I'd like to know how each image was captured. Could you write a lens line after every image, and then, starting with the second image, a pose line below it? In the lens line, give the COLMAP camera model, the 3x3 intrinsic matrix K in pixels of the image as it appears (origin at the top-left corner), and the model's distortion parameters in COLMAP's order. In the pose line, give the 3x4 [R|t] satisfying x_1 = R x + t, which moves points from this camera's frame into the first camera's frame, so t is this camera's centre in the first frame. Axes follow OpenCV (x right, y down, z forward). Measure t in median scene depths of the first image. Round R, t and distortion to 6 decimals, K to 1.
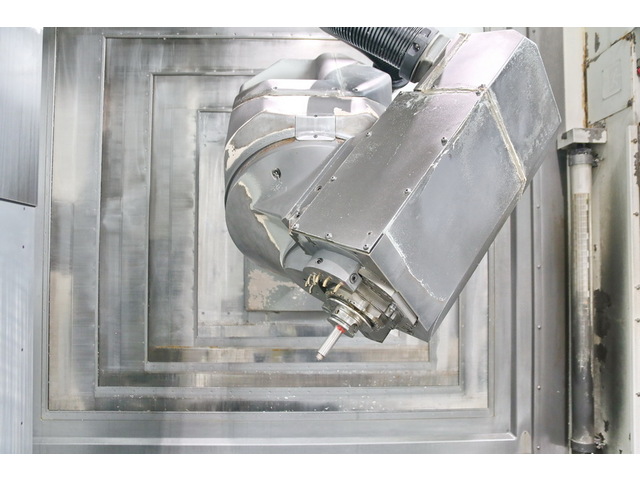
lens RADIAL K [[533.5, 0, 319.1], [0, 533.5, 248.5], [0, 0, 1]] dist [-0.118564, 0.104839]
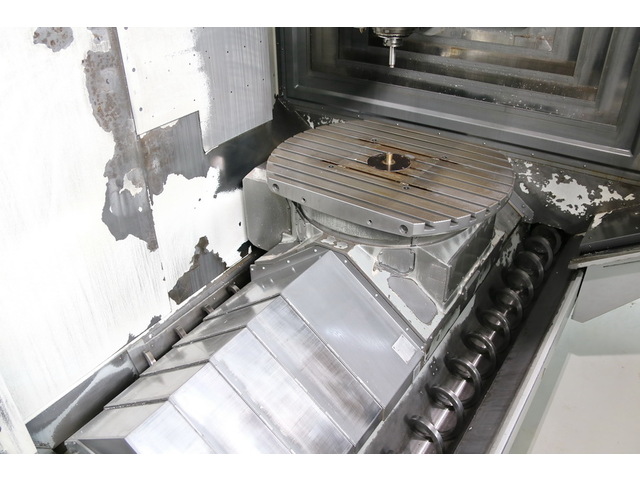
lens RADIAL K [[558.8, 0, 319.2], [0, 558.8, 253.8], [0, 0, 1]] dist [-0.121082, 0.110337]
pose [[0.804949, 0.315399, -0.502574, 0.499166], [0.035189, 0.820153, 0.571061, -0.179921], [0.592300, -0.477360, 0.649083, -0.323279]]
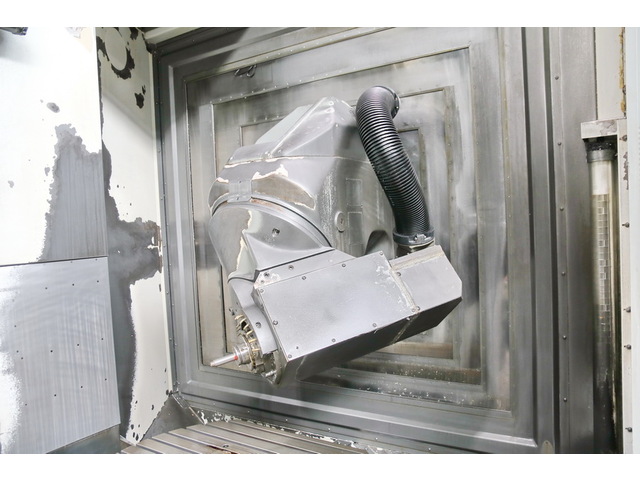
lens RADIAL K [[504.9, 0, 321.1], [0, 504.9, 247.4], [0, 0, 1]] dist [-0.117172, 0.104802]
pose [[0.821724, -0.013956, -0.569715, 0.584045], [0.068831, 0.994812, 0.074909, -0.110888], [0.565714, -0.100769, 0.818421, 0.039981]]
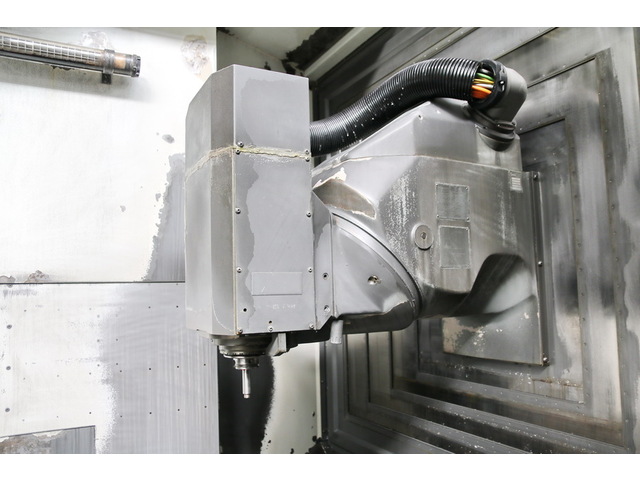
lens RADIAL K [[510.6, 0, 318.1], [0, 510.6, 247.6], [0, 0, 1]] dist [-0.117677, 0.092370]
pose [[0.424756, -0.091079, -0.900715, 0.671781], [0.057333, 0.995635, -0.073640, -0.029433], [0.903490, -0.020361, 0.428124, 0.359546]]
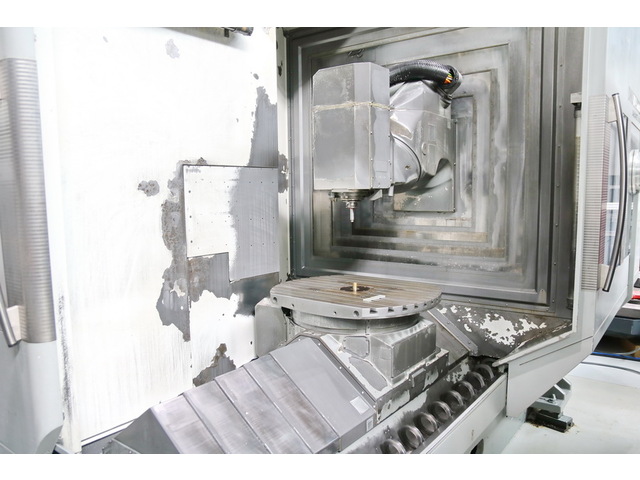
lens RADIAL K [[510.6, 0, 318.1], [0, 510.6, 247.6], [0, 0, 1]] dist [-0.117677, 0.092370]
pose [[0.767159, 0.058458, -0.638787, 0.852260], [0.036118, 0.990322, 0.134004, -0.008492], [0.640439, -0.125874, 0.757624, -0.605358]]
